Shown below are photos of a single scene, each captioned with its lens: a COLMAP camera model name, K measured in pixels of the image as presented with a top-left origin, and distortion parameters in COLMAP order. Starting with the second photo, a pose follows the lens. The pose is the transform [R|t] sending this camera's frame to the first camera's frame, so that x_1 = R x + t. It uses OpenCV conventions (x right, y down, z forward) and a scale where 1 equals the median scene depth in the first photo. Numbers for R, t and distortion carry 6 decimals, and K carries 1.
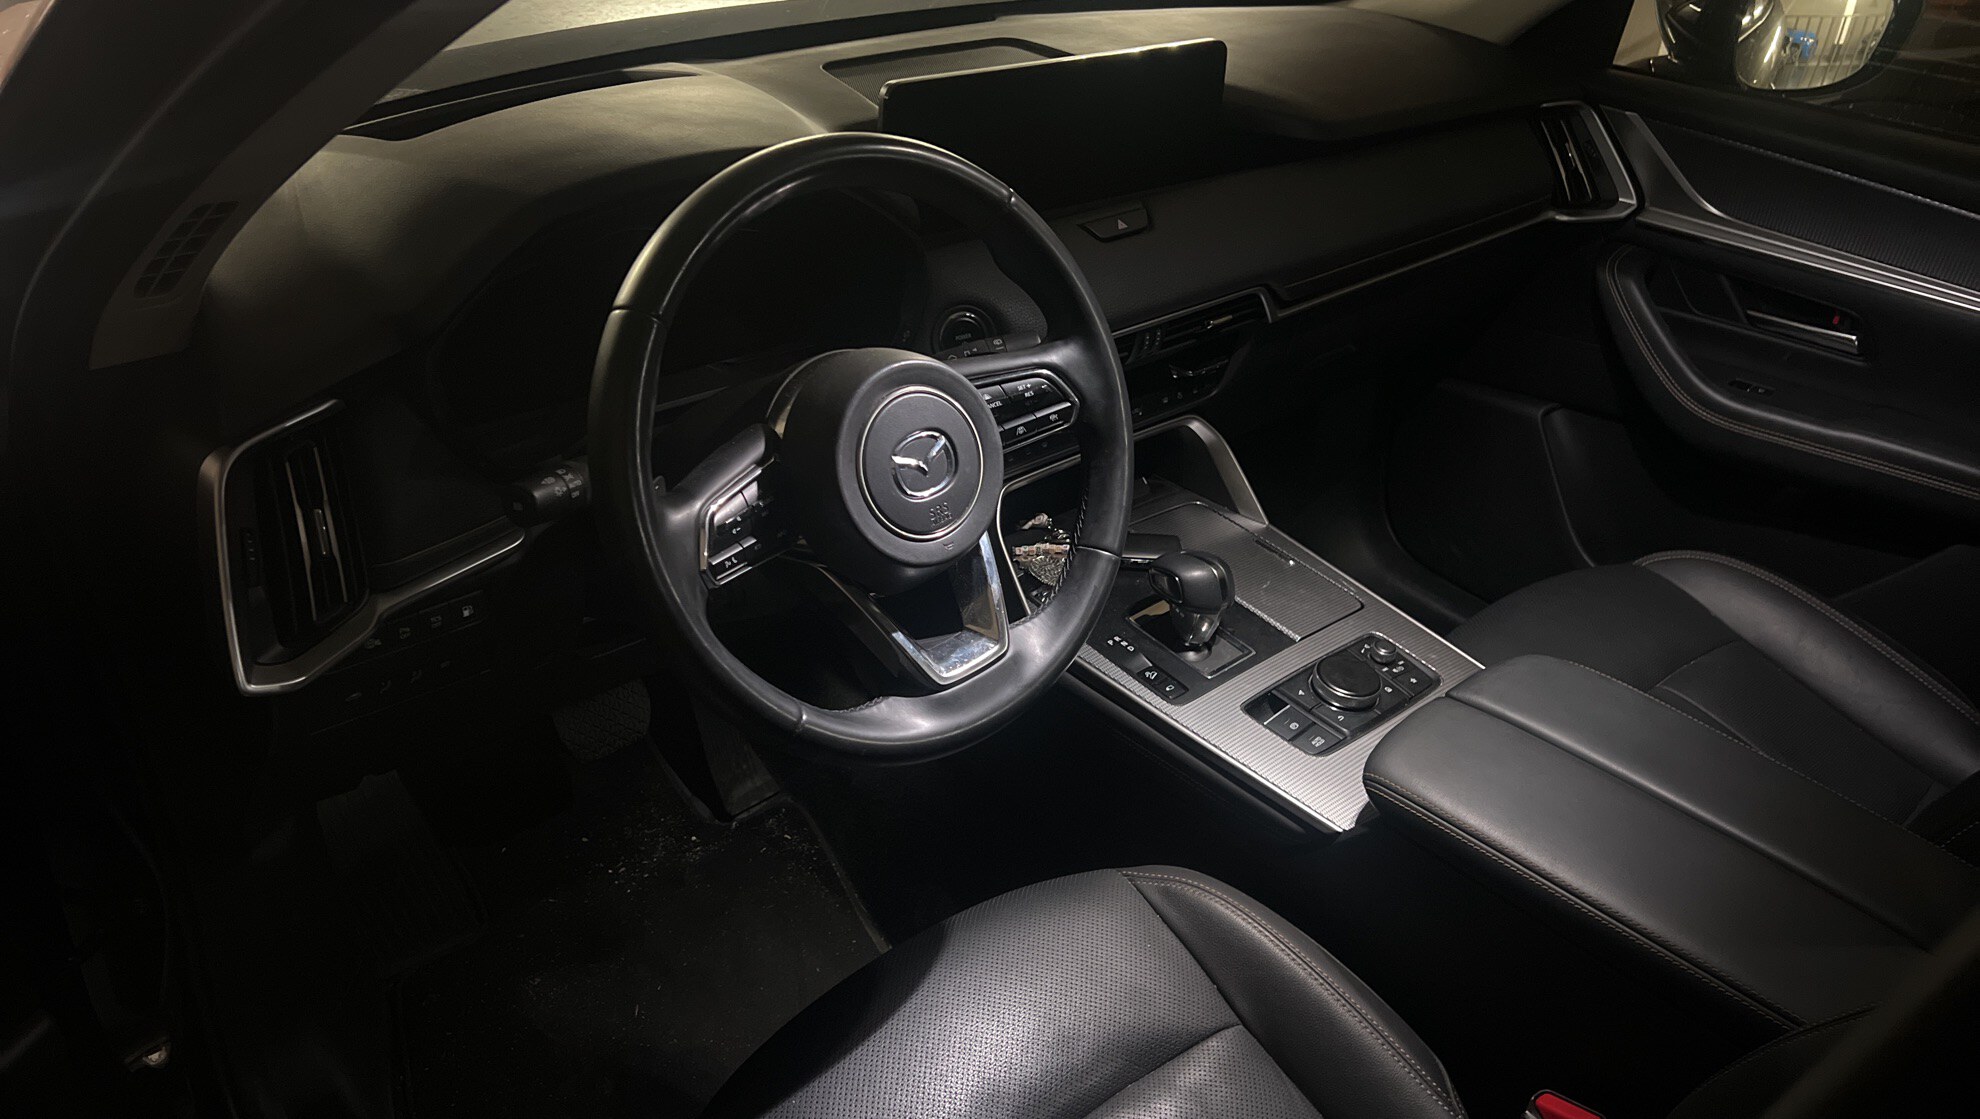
lens RADIAL K [[1404.3, 0, 990.0], [0, 1404.3, 559.5], [0, 0, 1]] dist [0.207680, -0.335934]
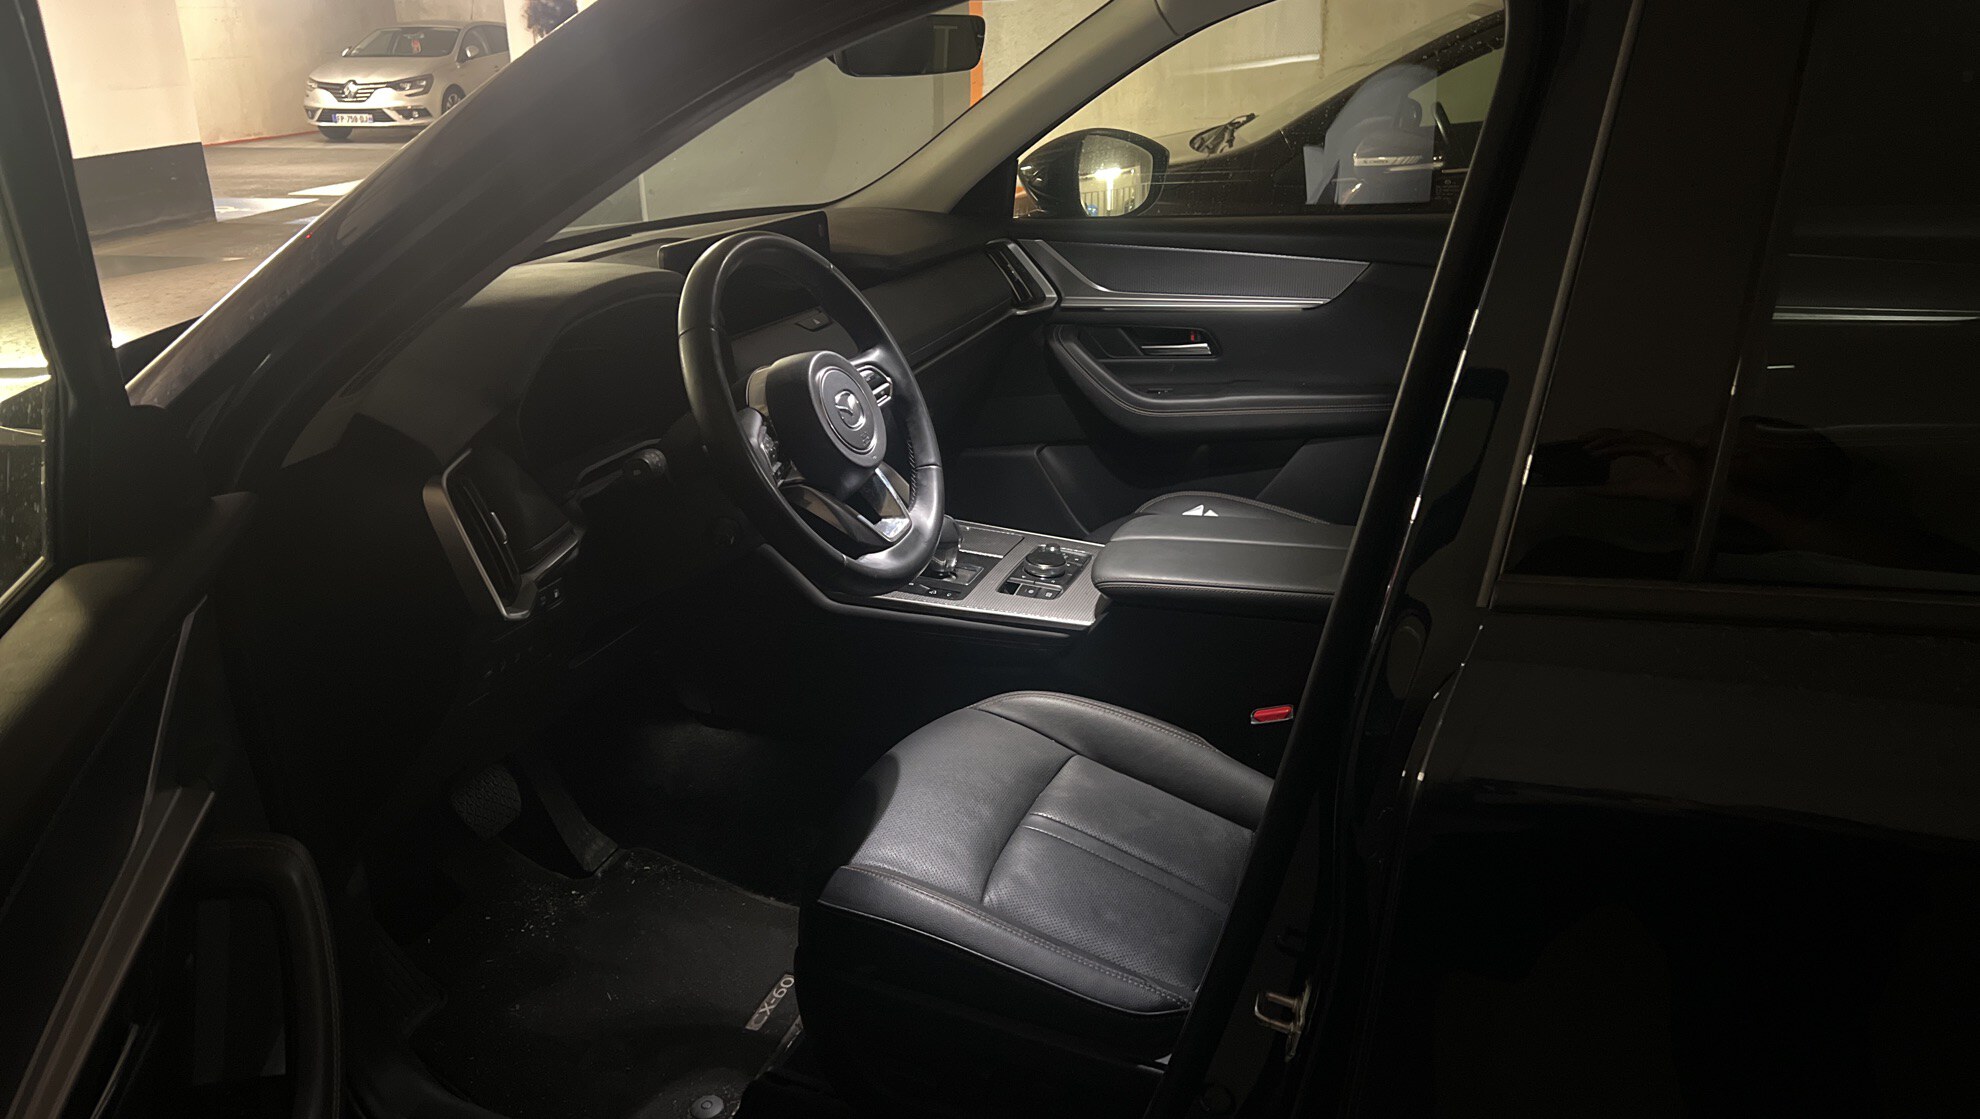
lens RADIAL K [[1404.3, 0, 990.0], [0, 1404.3, 559.5], [0, 0, 1]] dist [0.207680, -0.335934]
pose [[0.871994, -0.239513, 0.426920, -0.337828], [0.316197, 0.941363, -0.117712, 0.178917], [-0.373693, 0.237635, 0.896595, -0.264039]]
